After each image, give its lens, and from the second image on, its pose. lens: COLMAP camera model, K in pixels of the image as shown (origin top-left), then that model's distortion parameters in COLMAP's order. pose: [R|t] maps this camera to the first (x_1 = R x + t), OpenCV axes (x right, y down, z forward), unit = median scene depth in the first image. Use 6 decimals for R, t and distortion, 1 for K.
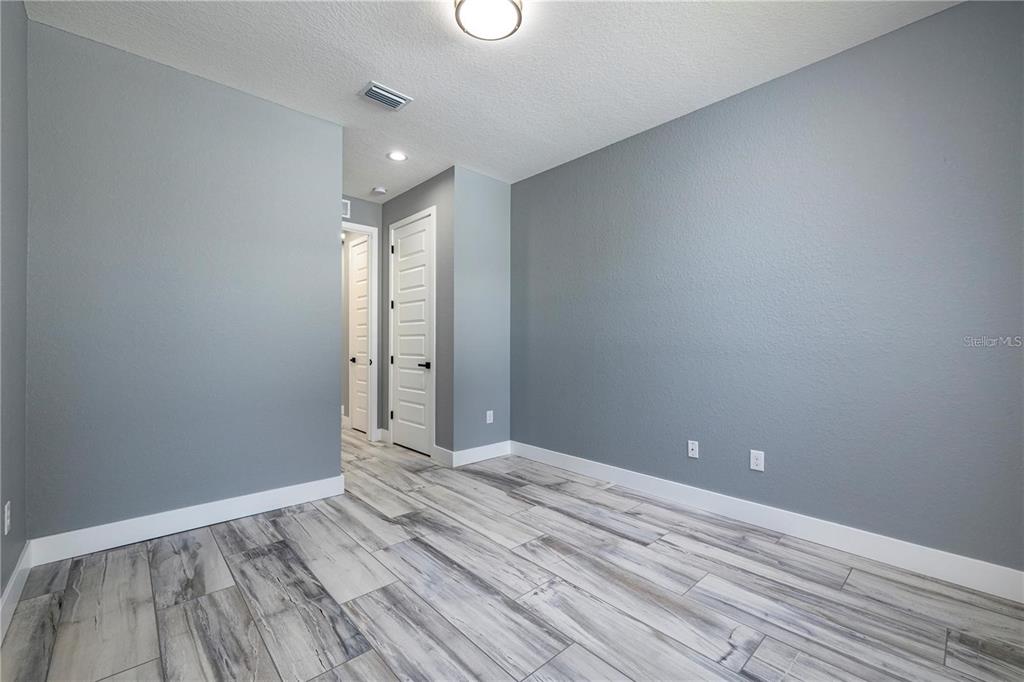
lens RADIAL K [[426.6, 0, 514.8], [0, 426.6, 341.9], [0, 0, 1]] dist [0.000779, -0.000214]
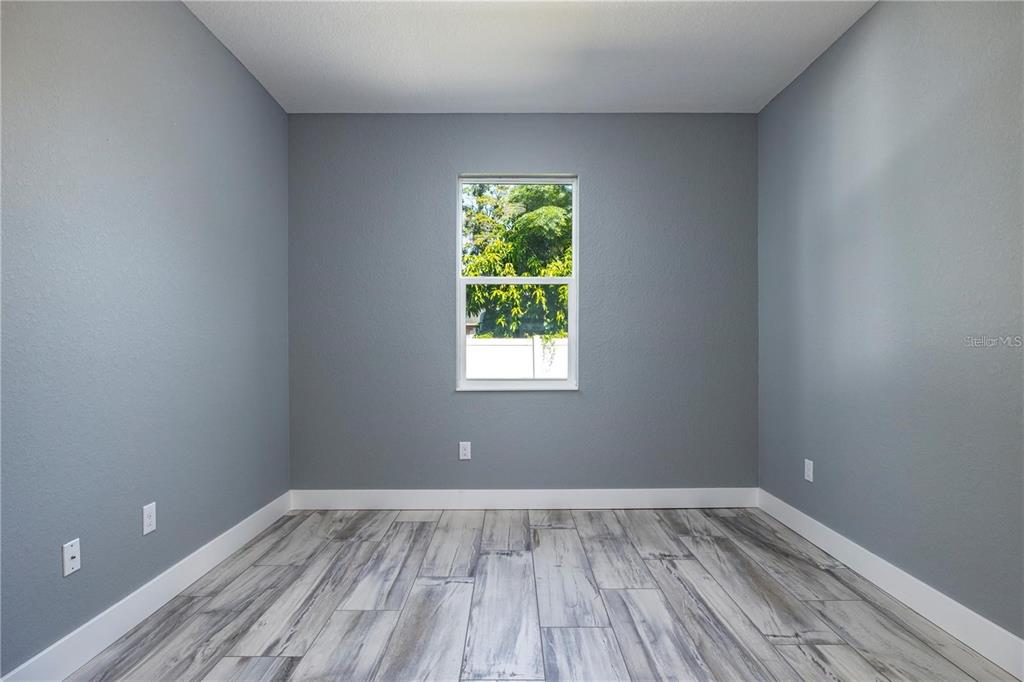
lens RADIAL K [[550.3, 0, 510.4], [0, 550.3, 343.6], [0, 0, 1]] dist [0.000091, 0.000083]
pose [[-0.739229, -0.000256, 0.673454, -0.608977], [-0.002576, 0.999994, -0.002447, 0.003221], [-0.673449, -0.003544, -0.739225, 1.735474]]
